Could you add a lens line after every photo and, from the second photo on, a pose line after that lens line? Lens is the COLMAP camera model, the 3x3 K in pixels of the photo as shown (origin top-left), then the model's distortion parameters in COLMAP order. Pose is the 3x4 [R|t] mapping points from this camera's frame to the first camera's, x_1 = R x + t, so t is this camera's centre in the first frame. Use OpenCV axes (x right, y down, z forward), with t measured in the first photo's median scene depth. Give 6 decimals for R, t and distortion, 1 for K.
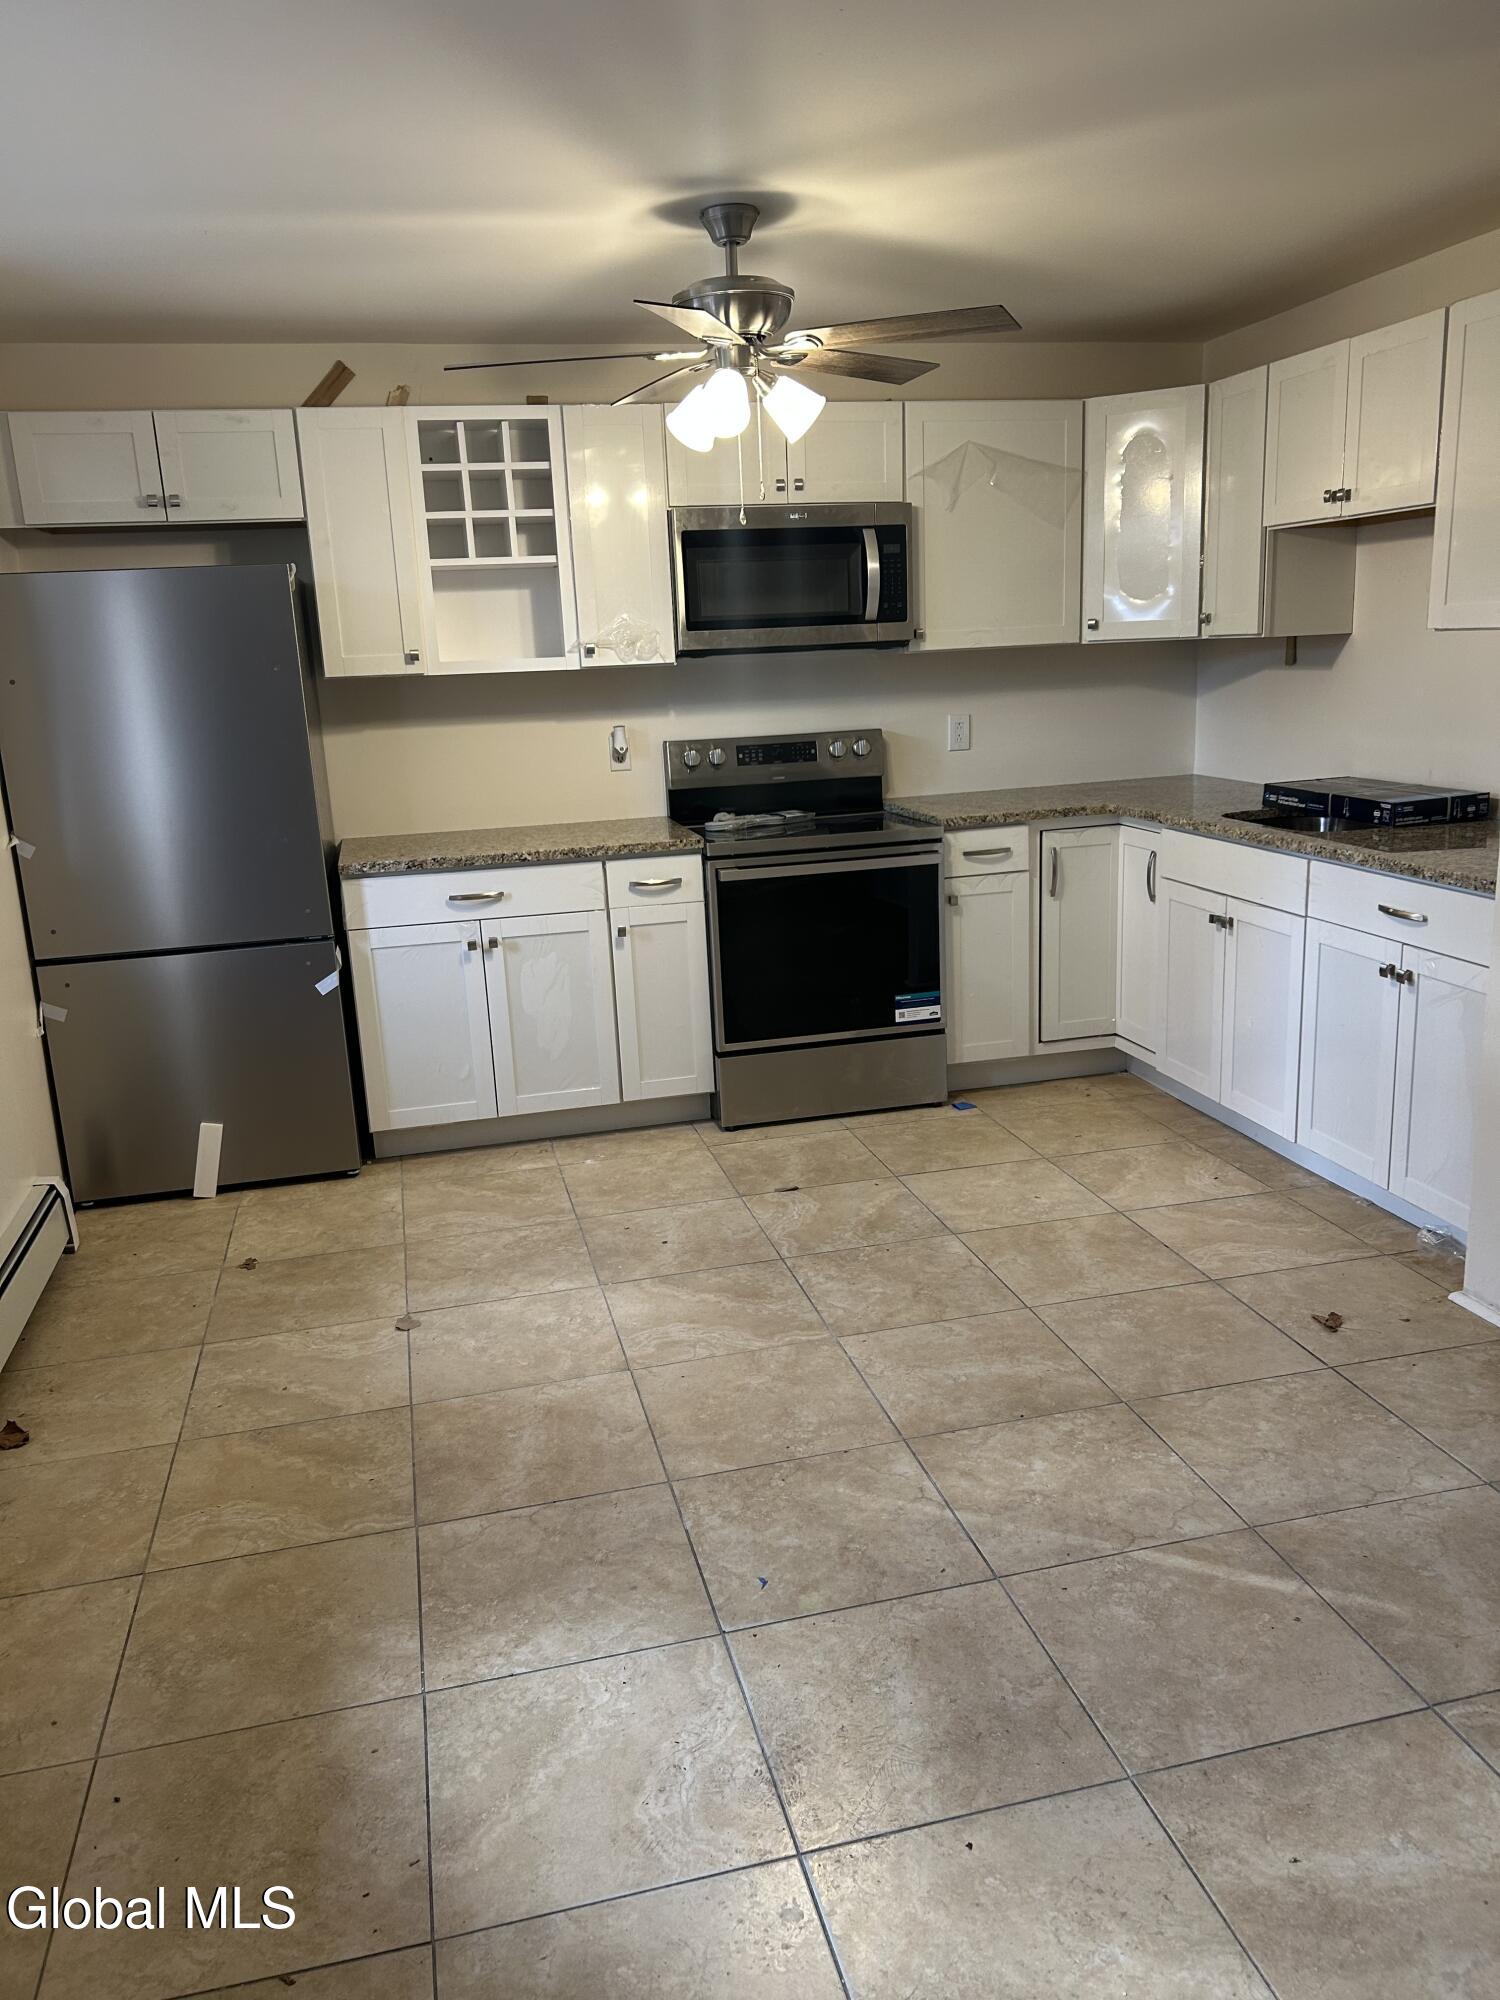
lens RADIAL K [[1491.5, 0, 750.0], [0, 1491.5, 1000.0], [0, 0, 1]] dist [0.091418, -0.162710]
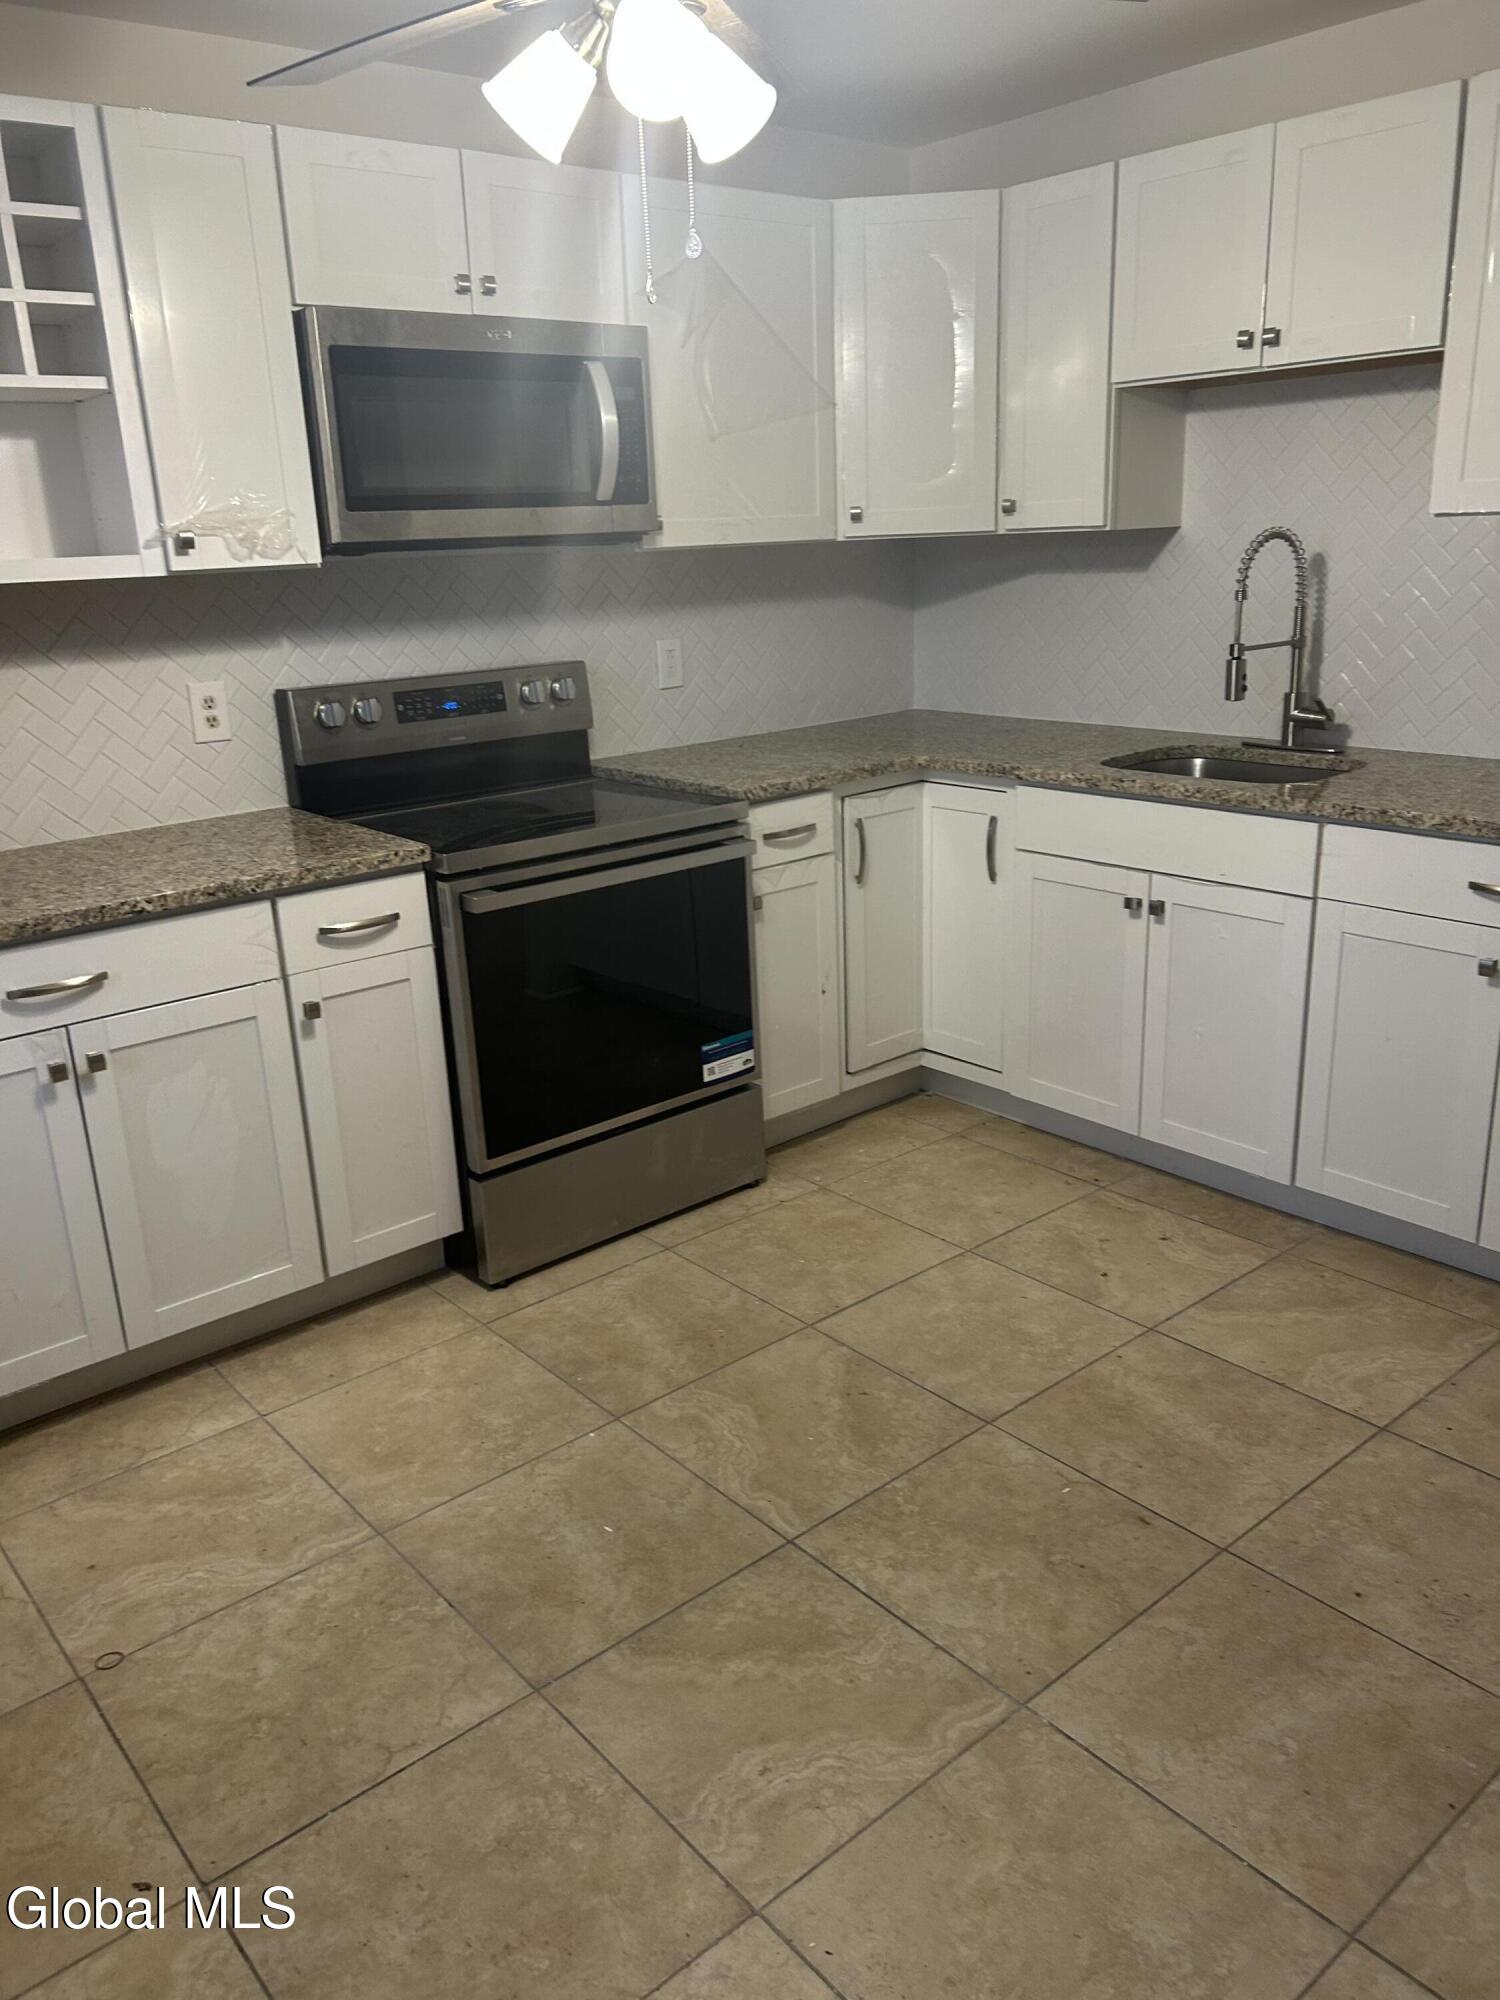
lens RADIAL K [[1629.2, 0, 897.3], [0, 1629.2, 1021.2], [0, 0, 1]] dist [0.125169, -0.244237]
pose [[0.899919, -0.121564, 0.418771, -0.145710], [0.103205, 0.992447, 0.066313, -0.058470], [-0.423669, -0.016458, 0.905668, 0.278253]]
